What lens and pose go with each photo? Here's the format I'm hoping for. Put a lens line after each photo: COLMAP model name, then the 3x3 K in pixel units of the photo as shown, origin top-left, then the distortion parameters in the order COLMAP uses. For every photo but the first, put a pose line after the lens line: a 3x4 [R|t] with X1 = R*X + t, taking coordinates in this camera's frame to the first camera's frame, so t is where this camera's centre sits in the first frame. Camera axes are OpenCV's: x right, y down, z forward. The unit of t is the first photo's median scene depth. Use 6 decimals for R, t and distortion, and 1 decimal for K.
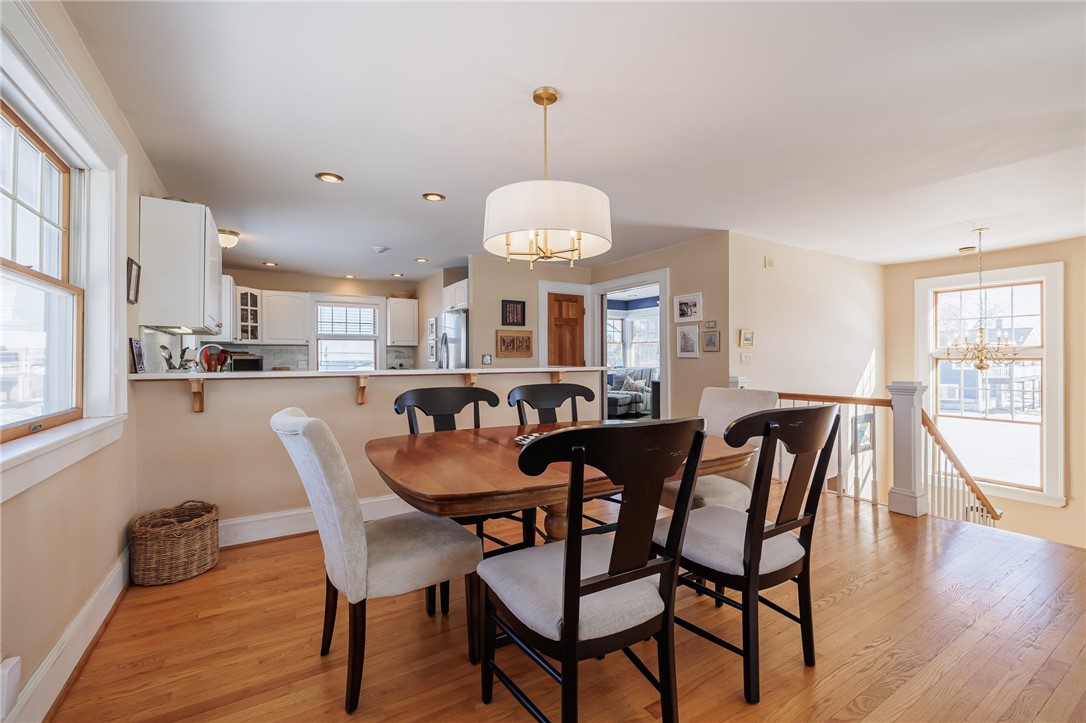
lens RADIAL K [[456.2, 0, 538.3], [0, 456.2, 356.2], [0, 0, 1]] dist [-0.001690, -0.000621]
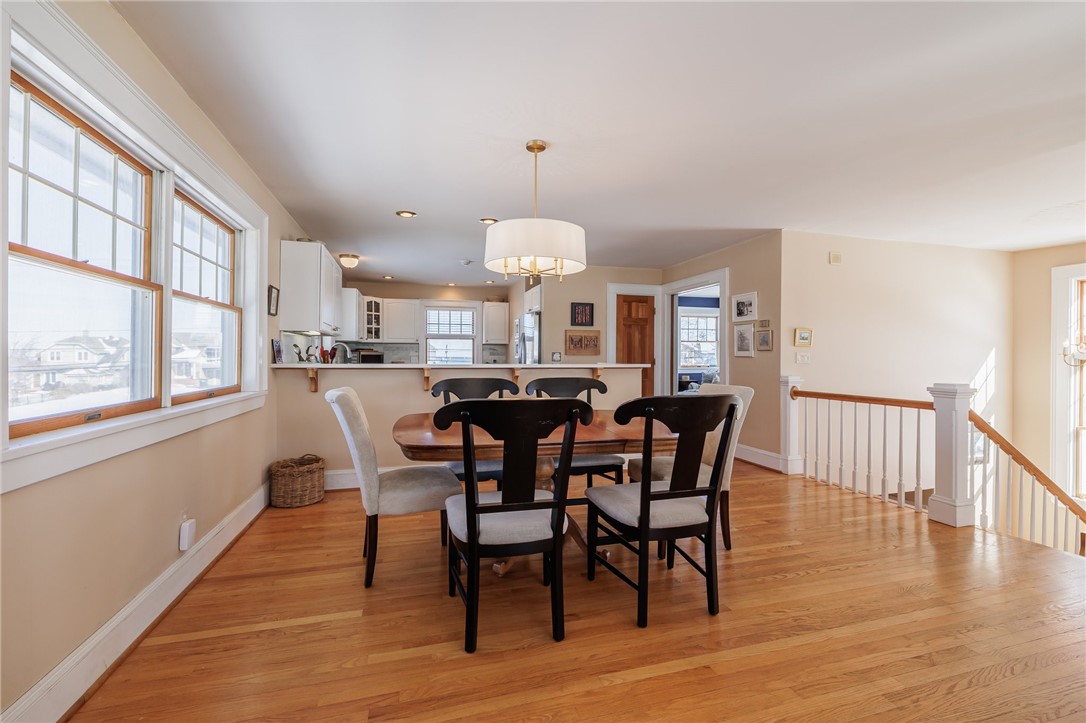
lens RADIAL K [[456.2, 0, 538.3], [0, 456.2, 355.2], [0, 0, 1]] dist [-0.001690, -0.000621]
pose [[0.963579, 0.008464, -0.267290, 0.137367], [-0.007658, 0.999962, 0.004059, -0.000262], [0.267314, -0.001864, 0.963608, -0.079149]]
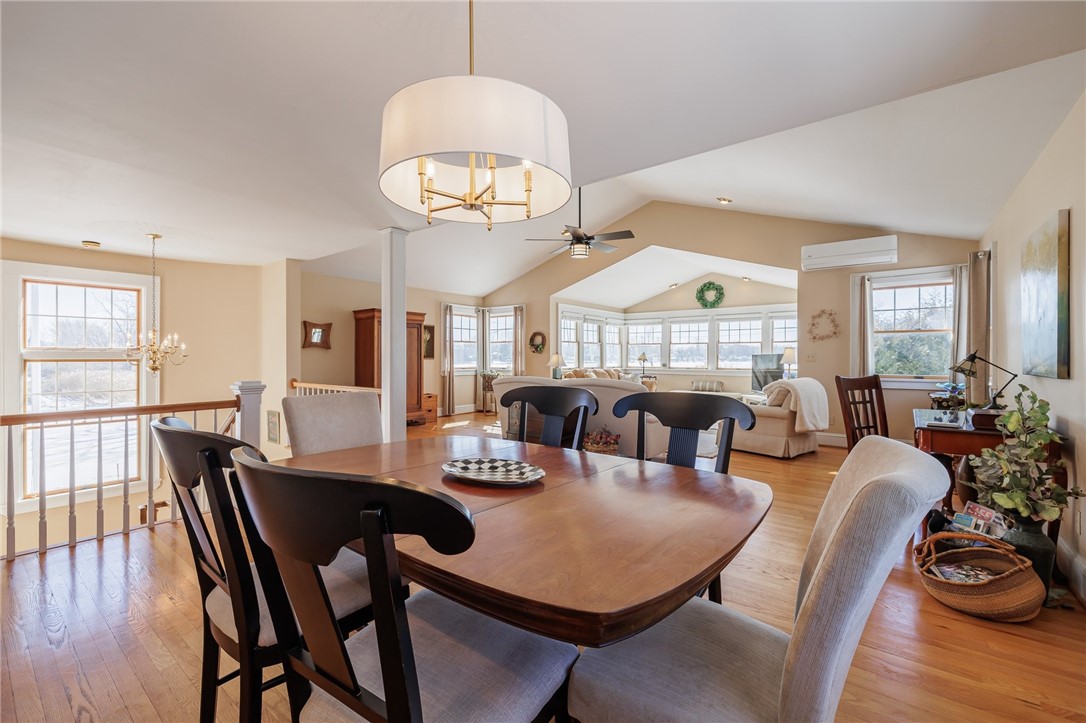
lens RADIAL K [[456.2, 0, 540.7], [0, 456.2, 359.8], [0, 0, 1]] dist [-0.001690, -0.000621]
pose [[-0.354464, 0.000739, 0.935069, -0.240845], [-0.002512, 0.999995, -0.001742, 0.003396], [-0.935066, -0.002966, -0.354460, 0.430002]]
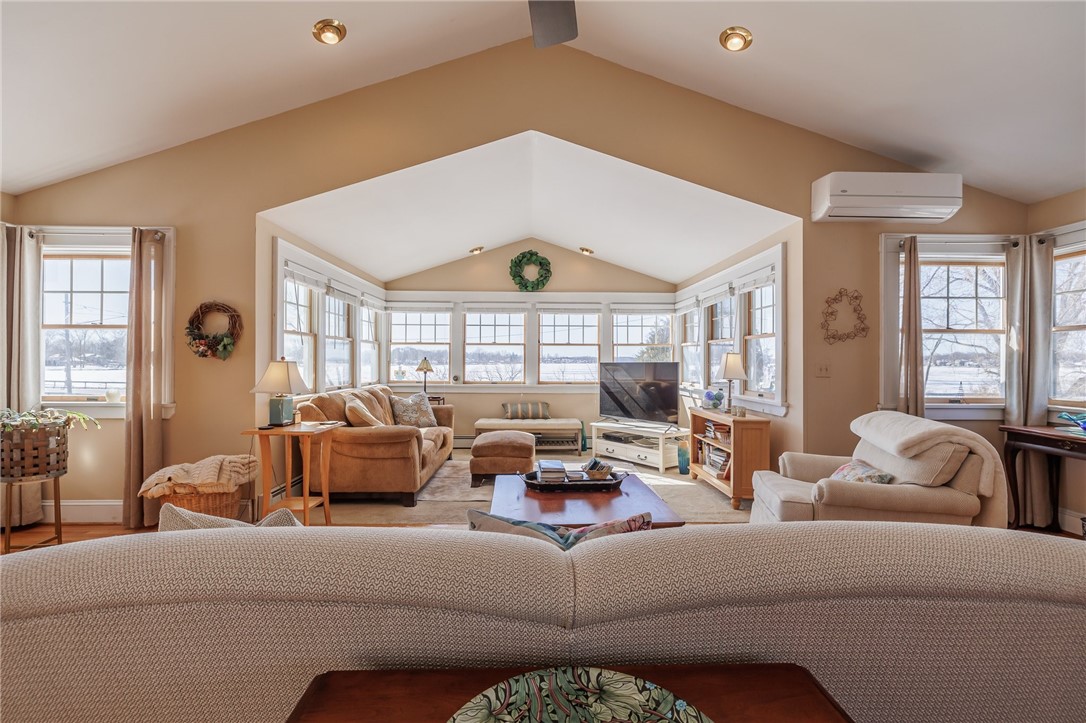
lens RADIAL K [[456.2, 0, 539.4], [0, 456.2, 358.3], [0, 0, 1]] dist [-0.001690, -0.000621]
pose [[-0.863083, 0.006563, 0.505019, 0.531295], [-0.000361, 0.999907, -0.013610, -0.013361], [-0.505062, -0.011929, -0.863001, 0.194259]]
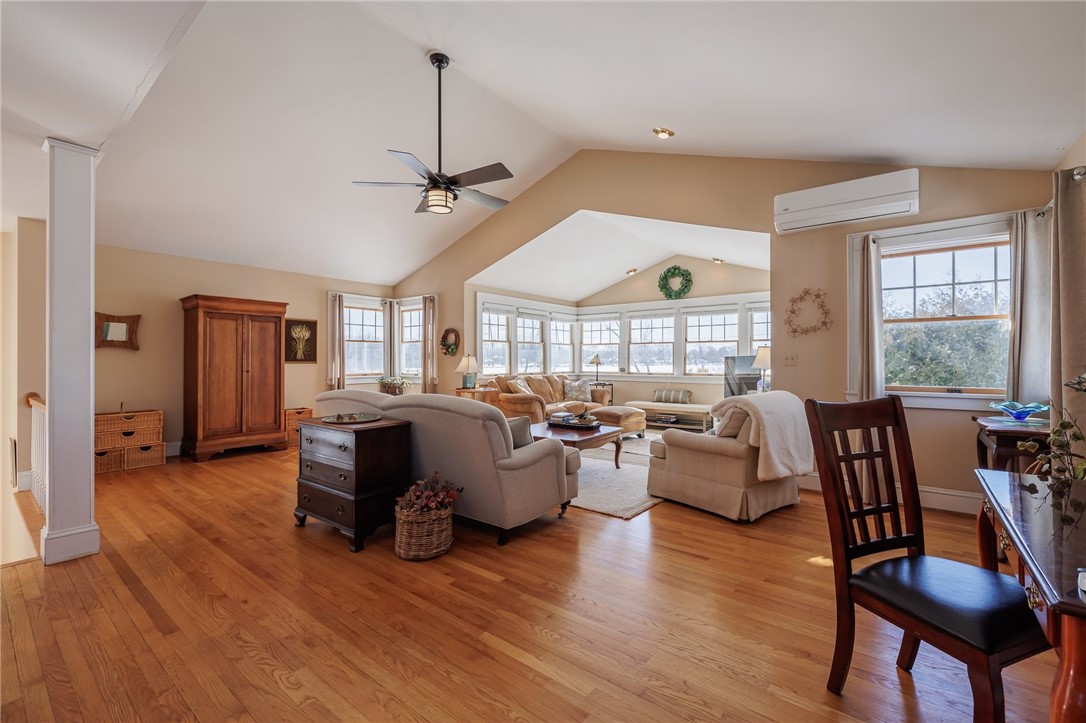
lens RADIAL K [[456.2, 0, 540.2], [0, 456.2, 359.4], [0, 0, 1]] dist [-0.001690, -0.000621]
pose [[-0.347763, 0.009144, 0.937538, -0.016740], [-0.000028, 0.999952, -0.009763, 0.000792], [-0.937583, -0.003422, -0.347746, 0.096077]]
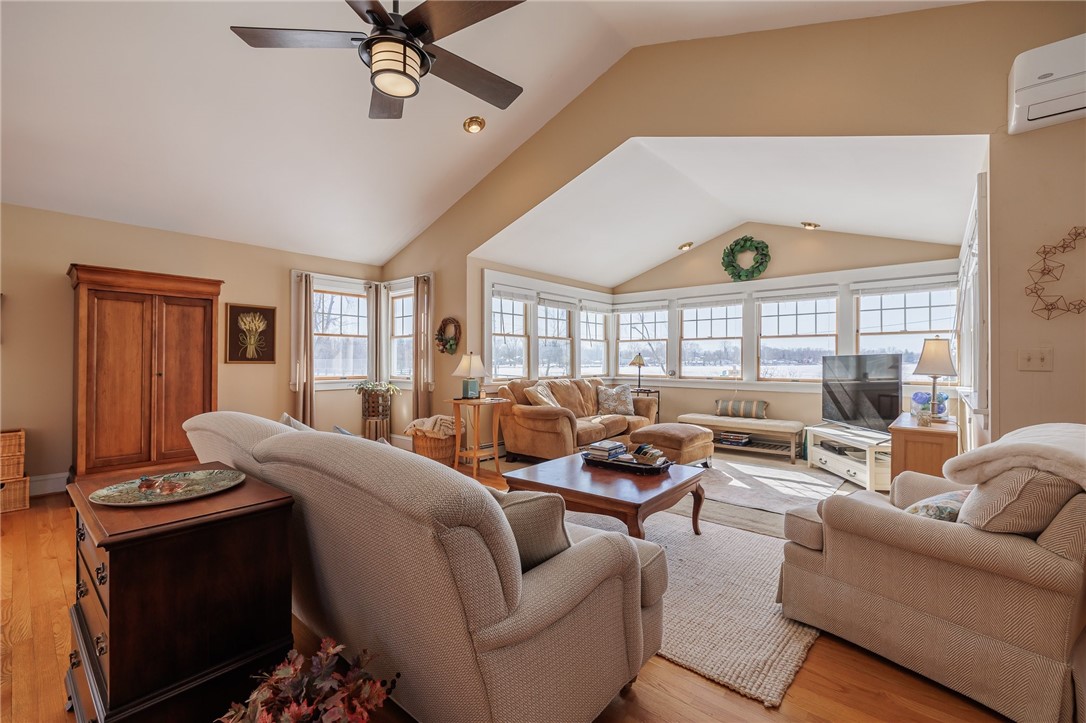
lens RADIAL K [[456.2, 0, 539.6], [0, 456.2, 358.6], [0, 0, 1]] dist [-0.001690, -0.000621]
pose [[-0.301926, 0.010027, 0.953279, 0.272040], [-0.003359, 0.999927, -0.011582, -0.001489], [-0.953325, -0.006699, -0.301870, 0.002743]]
